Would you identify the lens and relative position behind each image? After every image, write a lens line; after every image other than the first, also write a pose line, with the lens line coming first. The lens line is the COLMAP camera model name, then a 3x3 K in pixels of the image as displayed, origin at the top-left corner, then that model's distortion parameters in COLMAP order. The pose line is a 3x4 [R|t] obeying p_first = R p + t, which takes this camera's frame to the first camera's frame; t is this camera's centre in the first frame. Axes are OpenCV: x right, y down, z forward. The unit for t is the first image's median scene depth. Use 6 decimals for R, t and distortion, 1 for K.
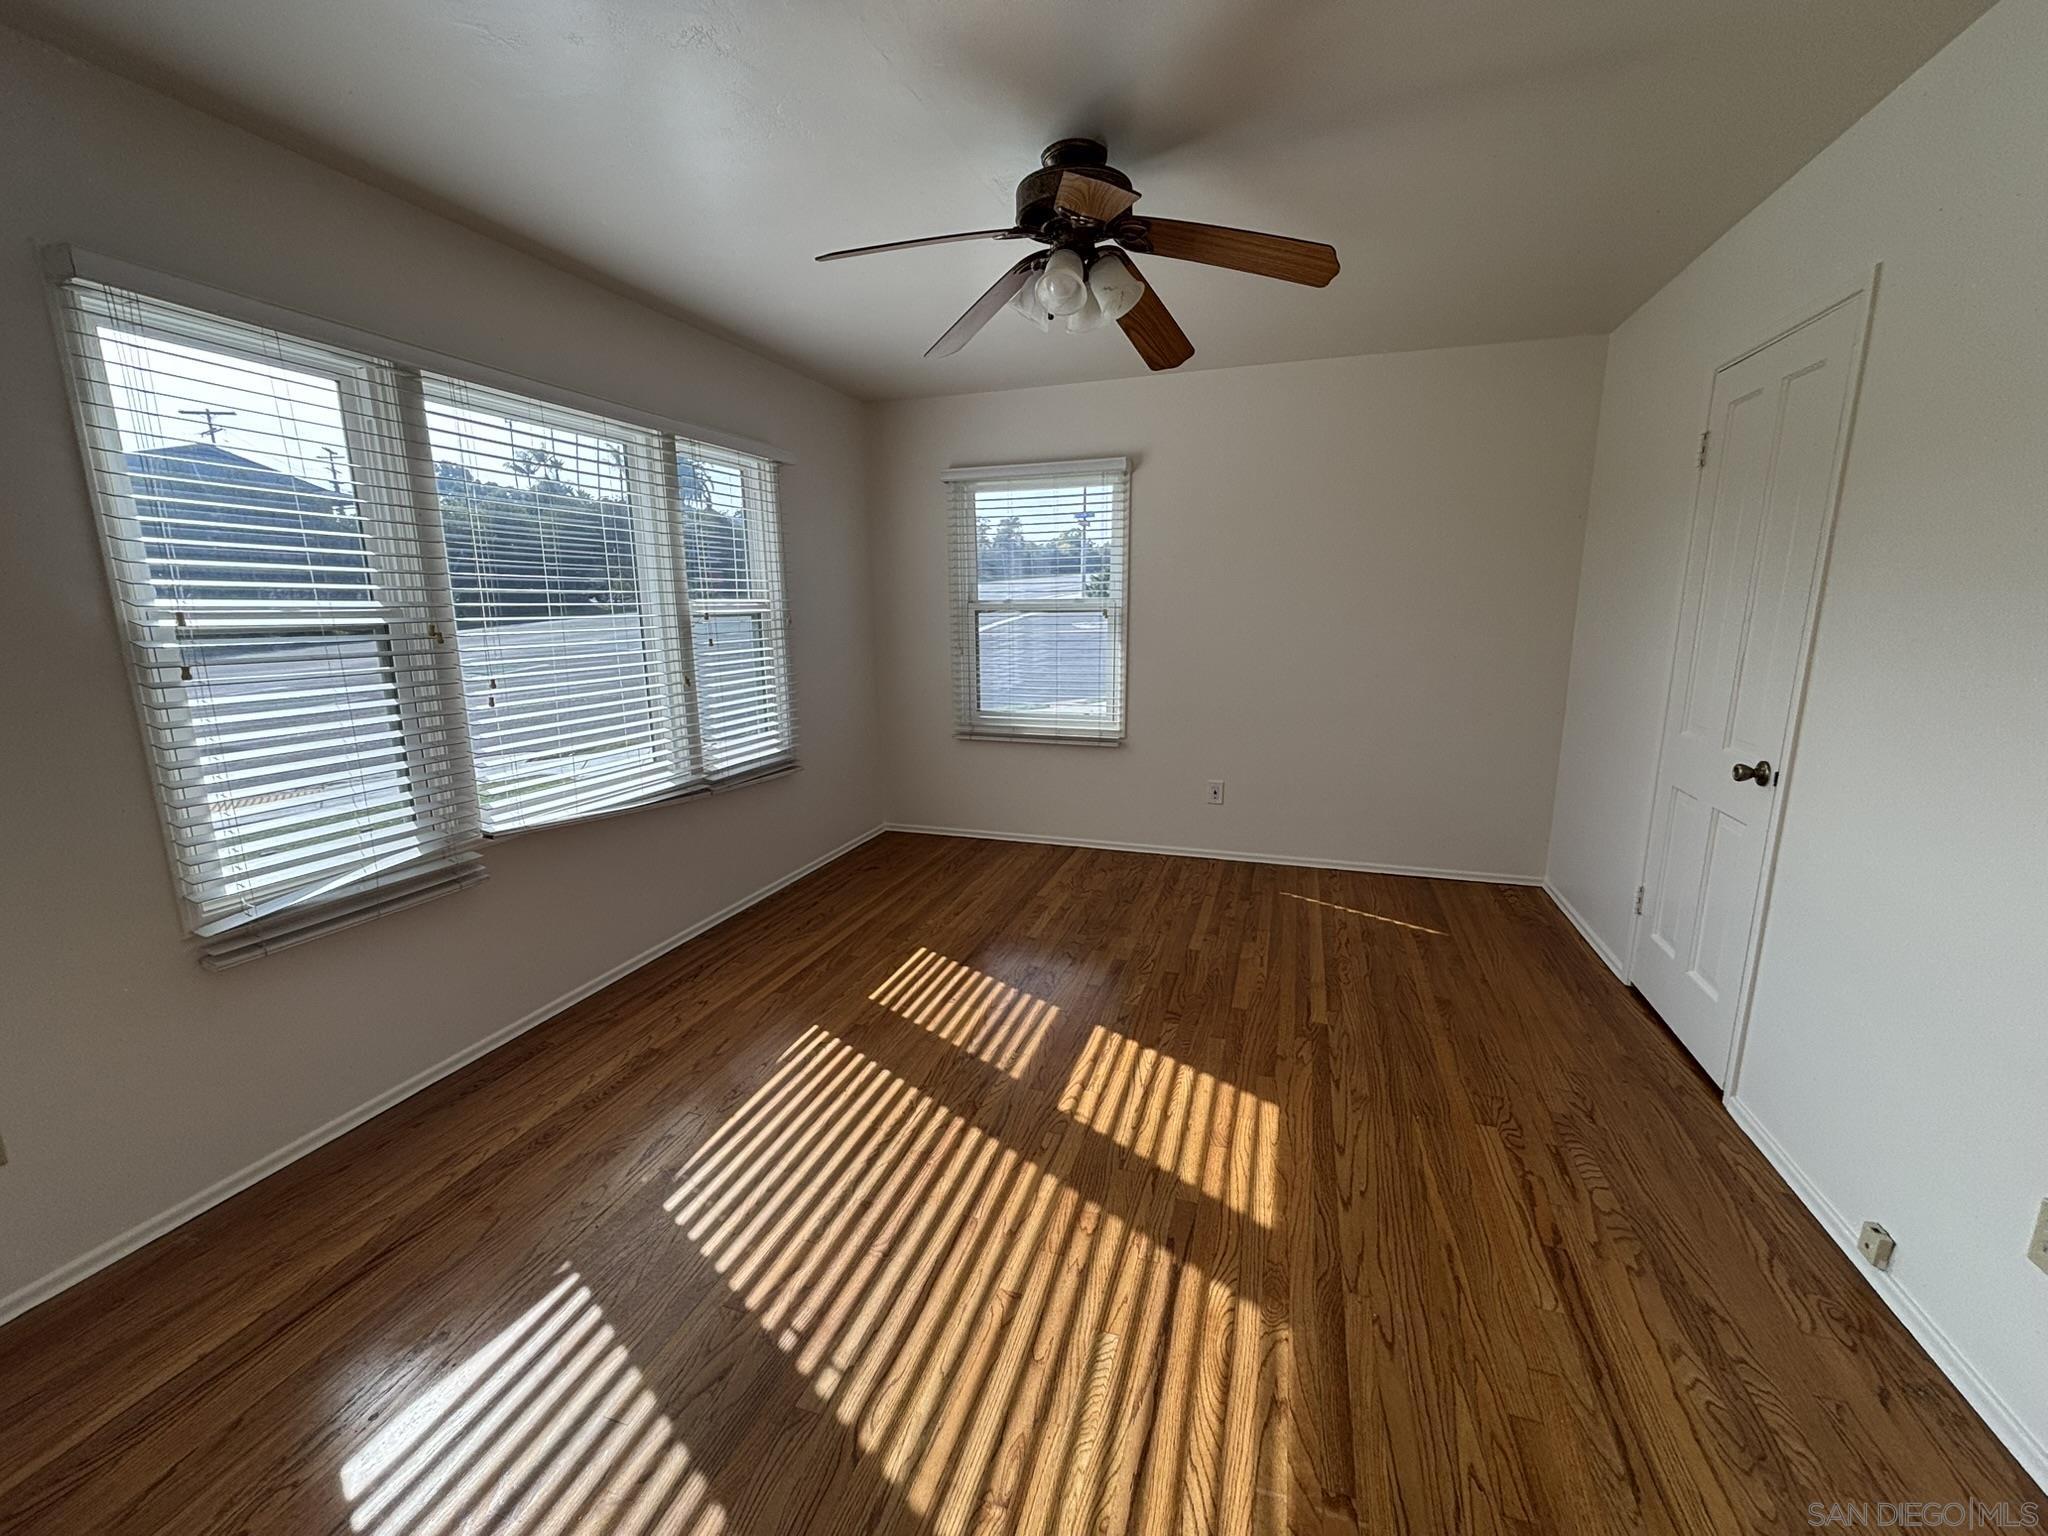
lens RADIAL K [[823.4, 0, 1021.7], [0, 823.4, 767.3], [0, 0, 1]] dist [0.002650, -0.000728]
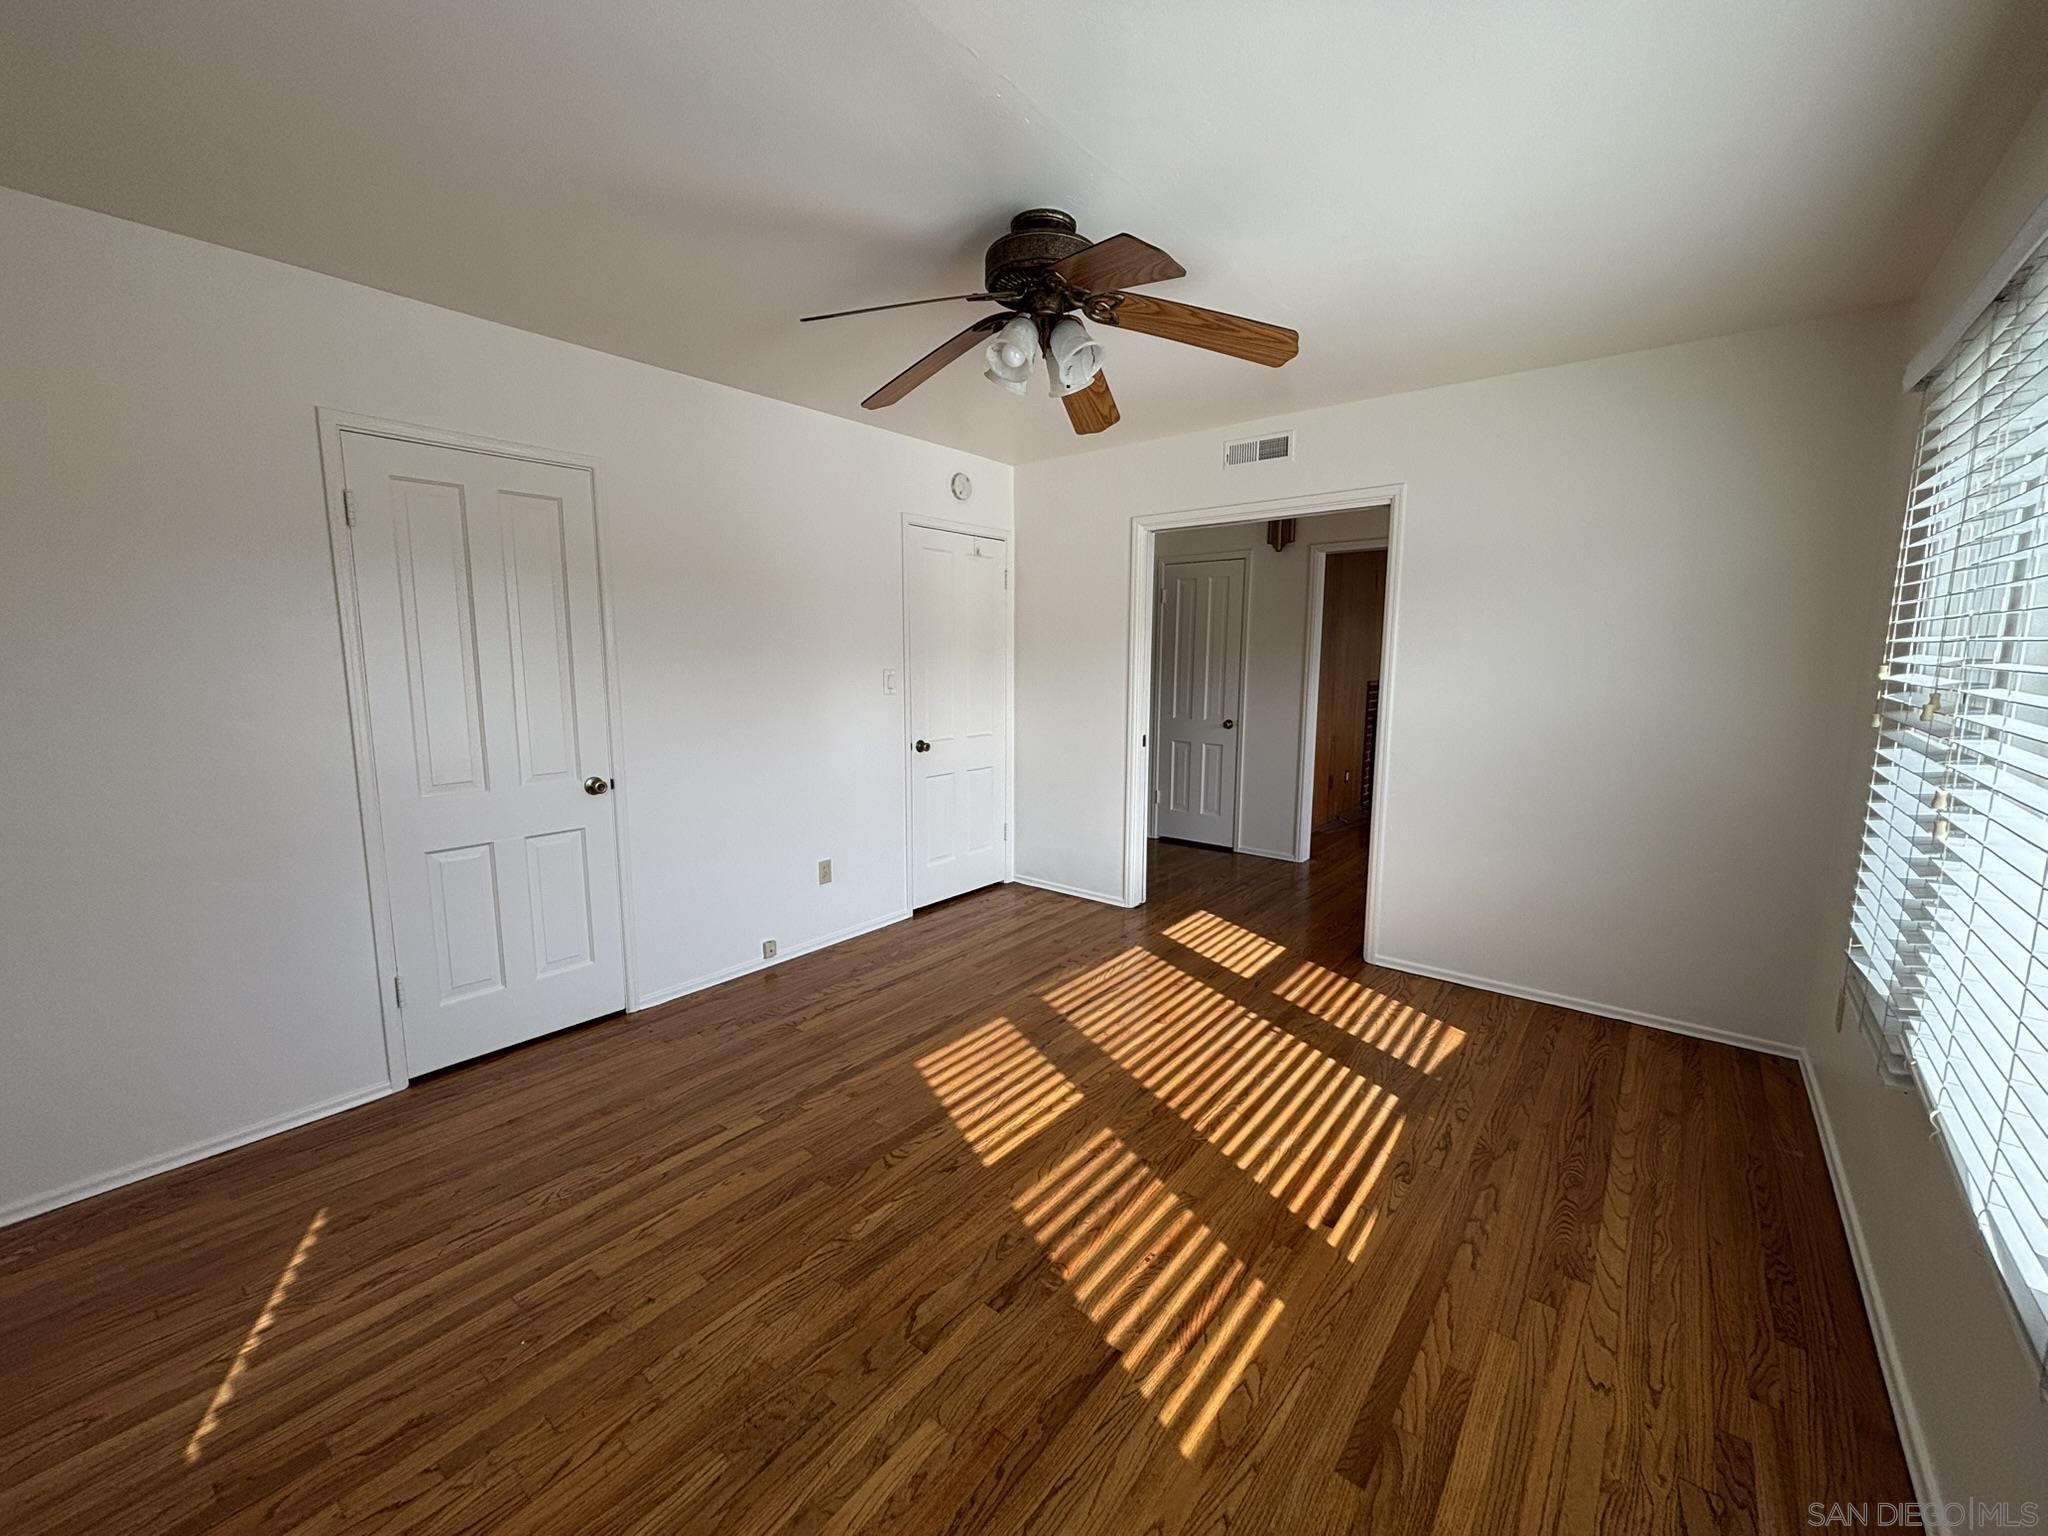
lens RADIAL K [[823.4, 0, 1017.2], [0, 823.4, 765.0], [0, 0, 1]] dist [0.002650, -0.000728]
pose [[-0.935673, -0.041115, 0.350464, -0.253949], [0.076837, 0.945617, 0.316075, -0.397452], [-0.344400, 0.322672, -0.881630, 1.898588]]
